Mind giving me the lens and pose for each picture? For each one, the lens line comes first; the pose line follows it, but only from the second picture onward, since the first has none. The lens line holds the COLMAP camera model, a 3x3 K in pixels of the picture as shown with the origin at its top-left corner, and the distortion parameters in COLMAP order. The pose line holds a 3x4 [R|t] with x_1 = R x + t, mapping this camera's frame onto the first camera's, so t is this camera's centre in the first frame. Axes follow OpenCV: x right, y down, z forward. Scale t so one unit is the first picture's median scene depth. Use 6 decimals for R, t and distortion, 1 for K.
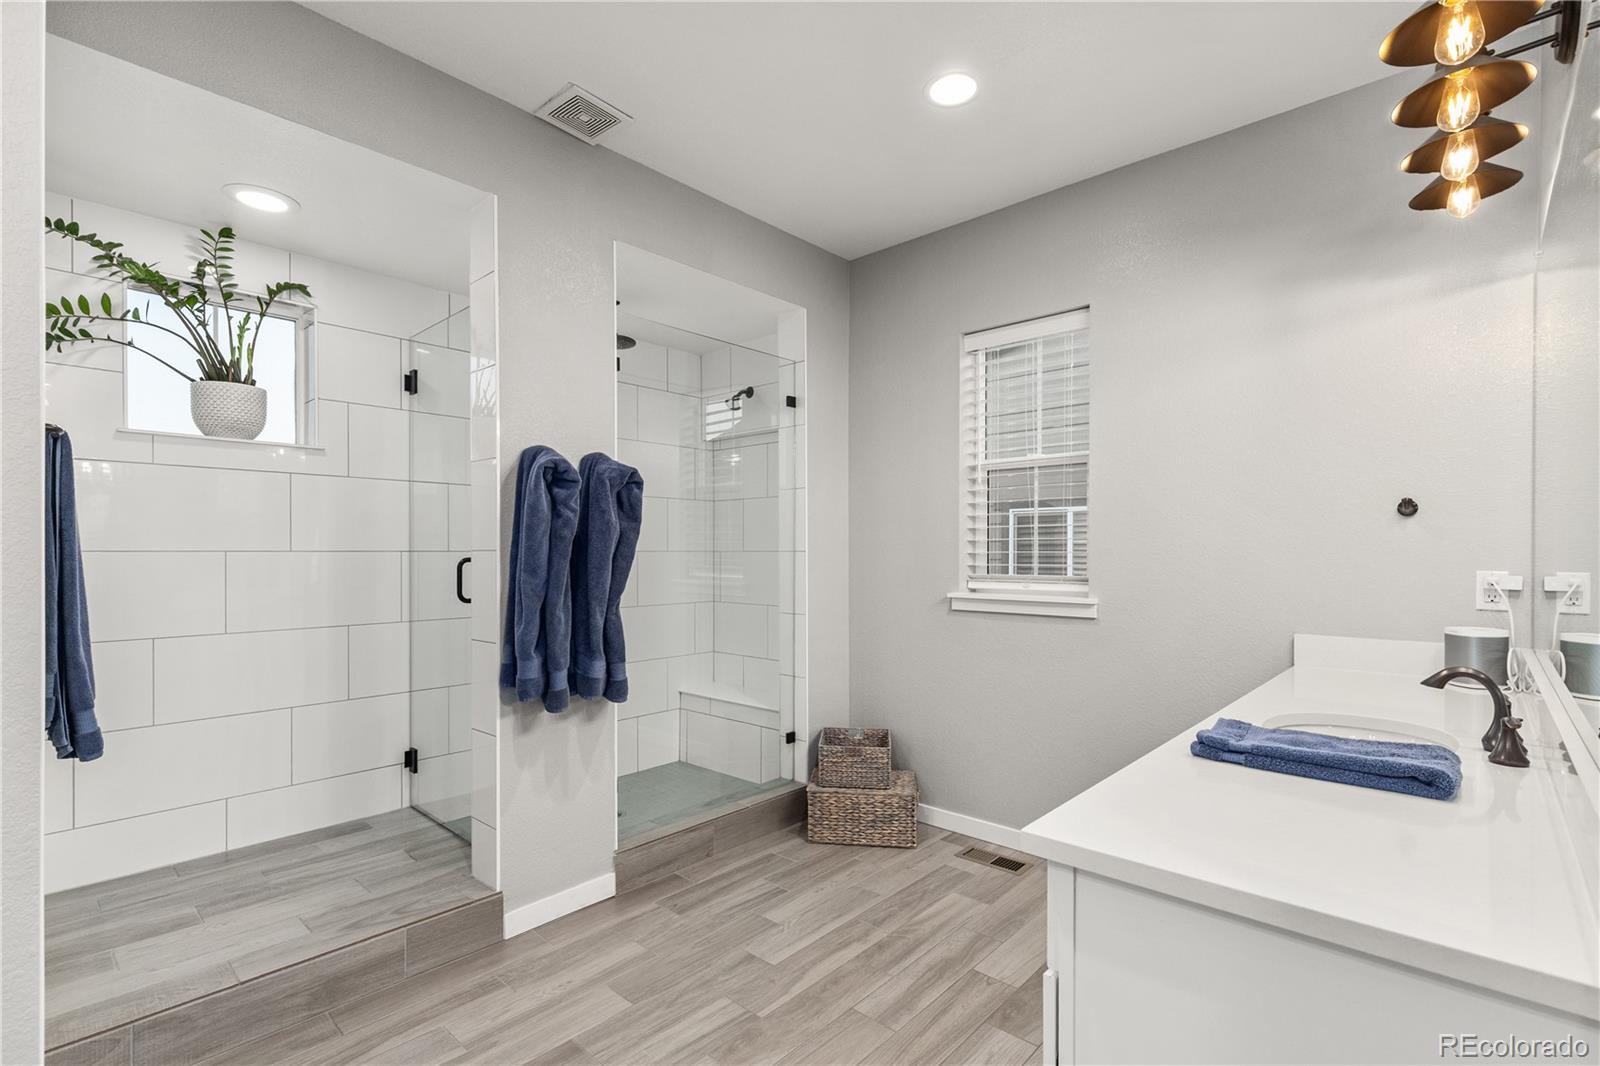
lens RADIAL K [[728.6, 0, 797.5], [0, 728.6, 539.6], [0, 0, 1]] dist [0.006418, 0.001018]
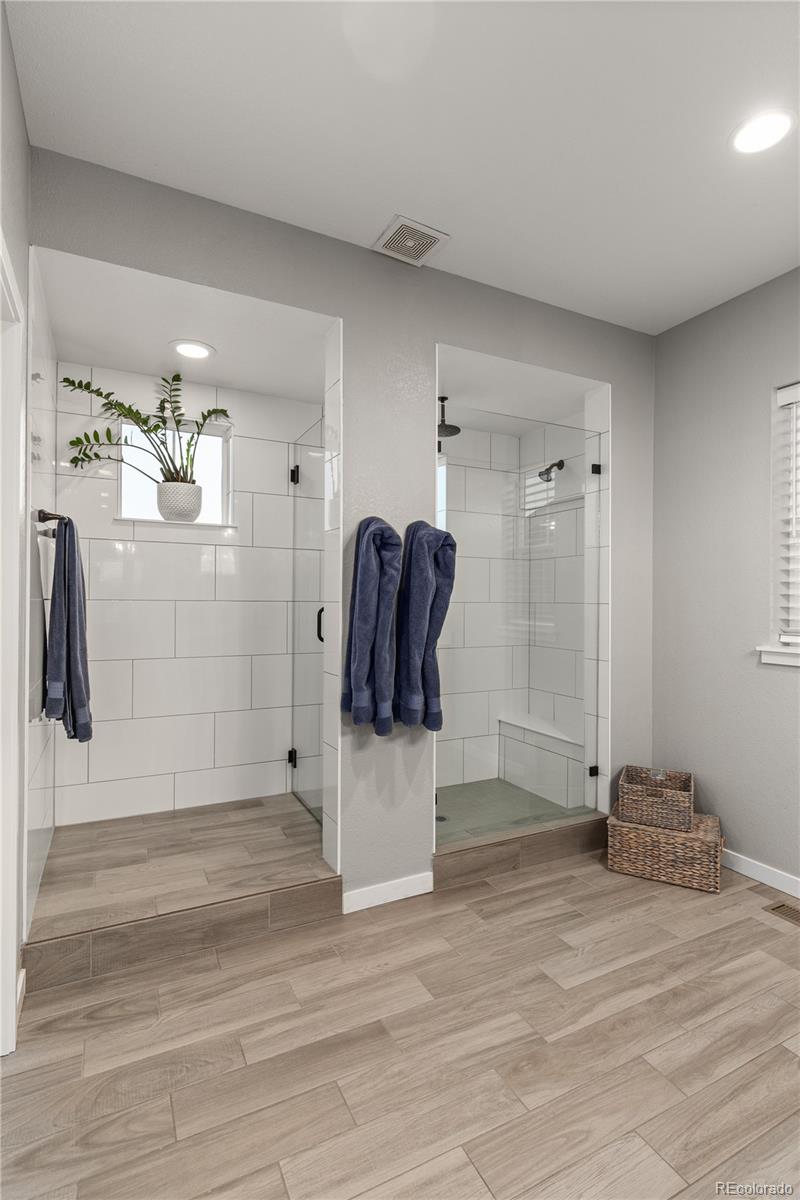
lens RADIAL K [[574.7, 0, 402.2], [0, 574.7, 594.5], [0, 0, 1]] dist [-0.001707, 0.000064]
pose [[0.937119, 0.004045, -0.348988, 0.029981], [-0.002484, 0.999985, 0.004918, -0.002579], [0.349002, -0.003742, 0.937114, 0.106581]]
